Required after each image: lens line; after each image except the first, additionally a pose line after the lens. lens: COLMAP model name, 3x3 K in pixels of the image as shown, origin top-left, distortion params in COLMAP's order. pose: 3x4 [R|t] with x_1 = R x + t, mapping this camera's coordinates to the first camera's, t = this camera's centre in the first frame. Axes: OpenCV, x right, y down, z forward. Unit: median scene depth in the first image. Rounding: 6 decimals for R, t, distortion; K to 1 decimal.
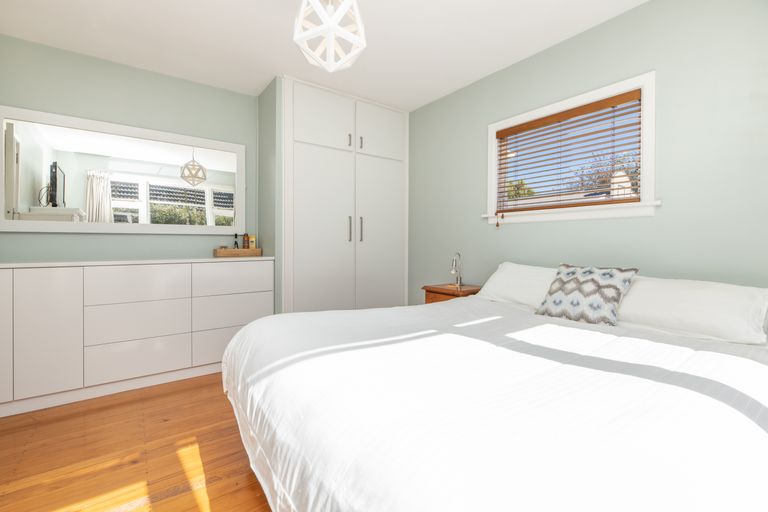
lens RADIAL K [[337.2, 0, 388.1], [0, 337.2, 244.3], [0, 0, 1]] dist [-0.000296, -0.000069]
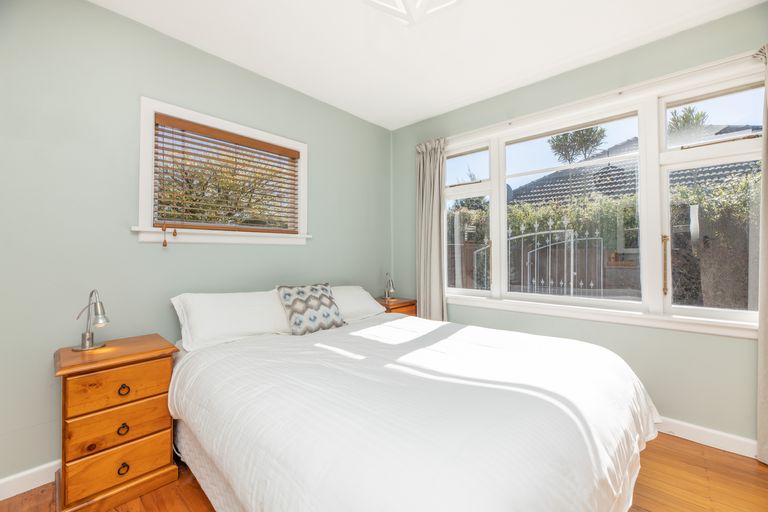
lens RADIAL K [[326.3, 0, 372.4], [0, 326.3, 248.0], [0, 0, 1]] dist [0.000209, 0.000020]
pose [[-0.163755, 0.021907, 0.986258, -0.447029], [0.010143, 0.999738, -0.020522, -0.031118], [-0.986449, 0.006643, -0.163934, 0.693637]]
